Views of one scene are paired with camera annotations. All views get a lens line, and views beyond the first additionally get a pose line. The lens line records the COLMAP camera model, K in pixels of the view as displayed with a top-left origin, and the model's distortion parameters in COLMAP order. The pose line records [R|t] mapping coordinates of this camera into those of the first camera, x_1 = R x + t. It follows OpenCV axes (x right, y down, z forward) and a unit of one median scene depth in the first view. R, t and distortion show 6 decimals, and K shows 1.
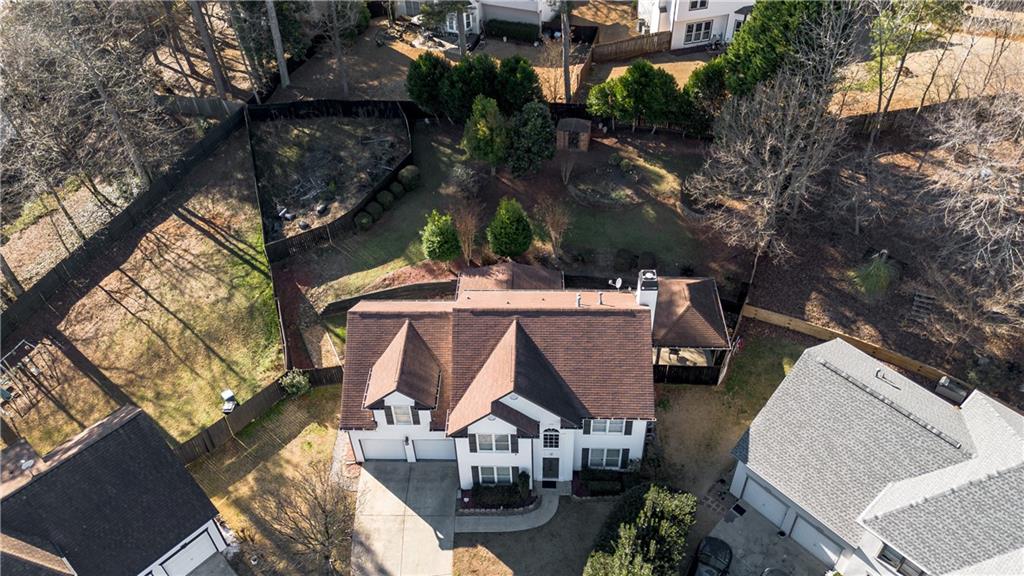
lens RADIAL K [[745.0, 0, 515.0], [0, 745.0, 287.4], [0, 0, 1]] dist [0.021624, -0.004071]
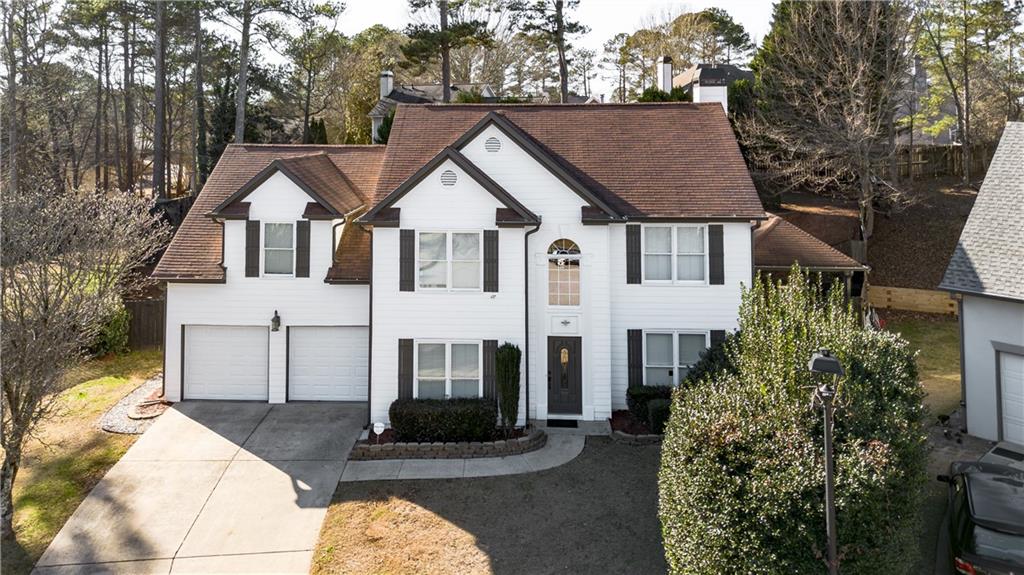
lens RADIAL K [[777.1, 0, 498.5], [0, 777.1, 106.7], [0, 0, 1]] dist [0.025350, -0.003033]
pose [[0.999638, 0.020815, -0.017038, 0.010248], [-0.026814, 0.720881, -0.692540, 0.446097], [-0.002133, 0.692746, 0.721178, 0.503947]]
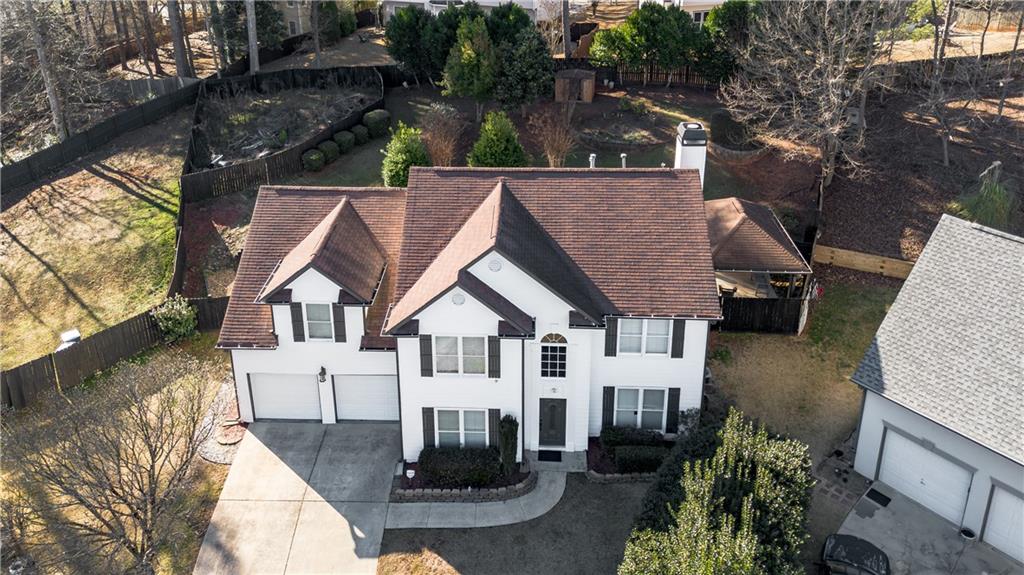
lens RADIAL K [[748.7, 0, 507.0], [0, 748.7, 139.4], [0, 0, 1]] dist [0.019405, 0.000535]
pose [[0.999767, 0.021230, -0.003941, 0.007821], [-0.021115, 0.923013, -0.384189, 0.254742], [-0.004519, 0.384182, 0.923246, 0.330487]]
